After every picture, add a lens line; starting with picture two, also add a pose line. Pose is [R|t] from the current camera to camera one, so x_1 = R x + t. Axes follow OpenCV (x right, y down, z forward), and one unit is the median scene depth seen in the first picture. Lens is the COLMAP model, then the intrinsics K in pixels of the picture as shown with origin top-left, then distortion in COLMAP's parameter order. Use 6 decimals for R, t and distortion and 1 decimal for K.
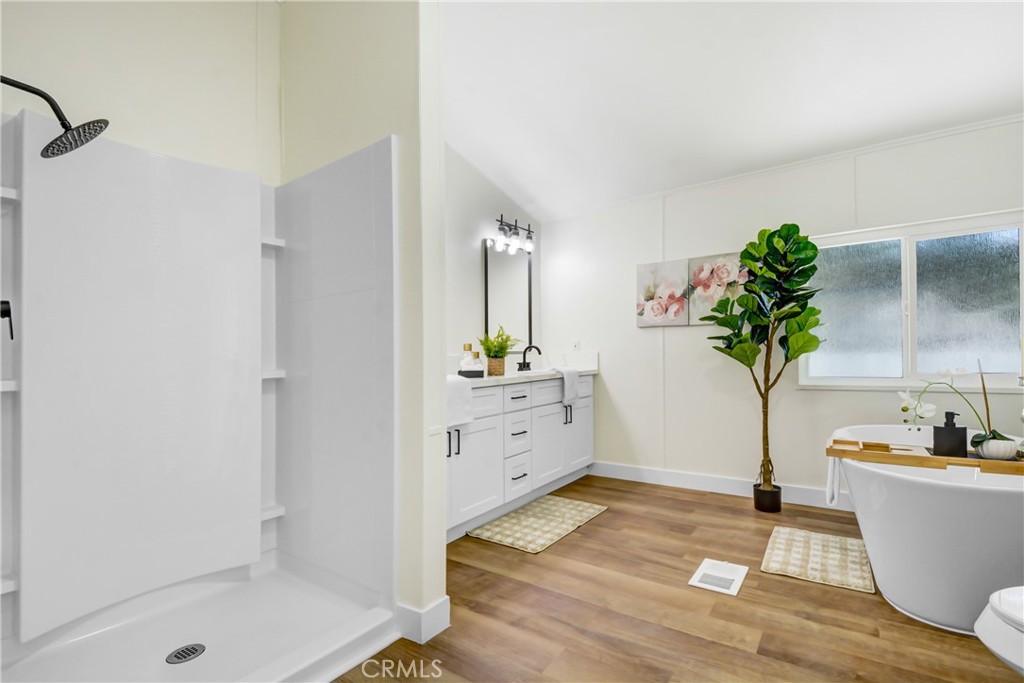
lens RADIAL K [[461.9, 0, 511.3], [0, 461.9, 341.0], [0, 0, 1]] dist [0.008710, -0.011609]
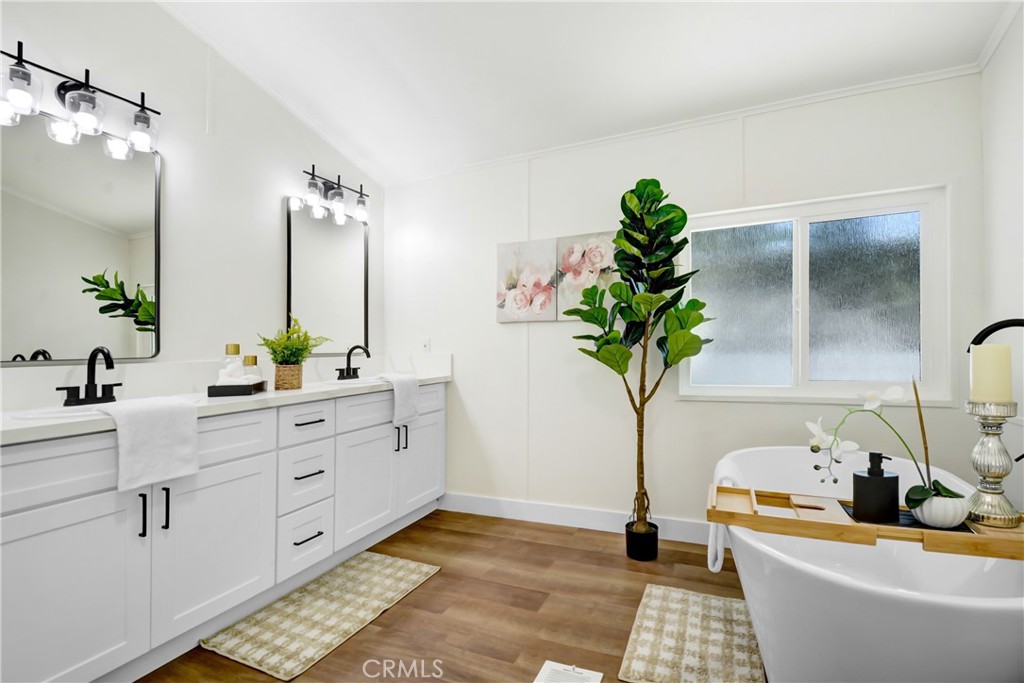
lens RADIAL K [[461.9, 0, 519.9], [0, 461.9, 347.2], [0, 0, 1]] dist [0.008710, -0.011609]
pose [[0.978829, 0.000843, 0.204677, 0.184322], [-0.005109, 0.999781, 0.020311, -0.005418], [-0.204615, -0.020926, 0.978619, 0.268766]]
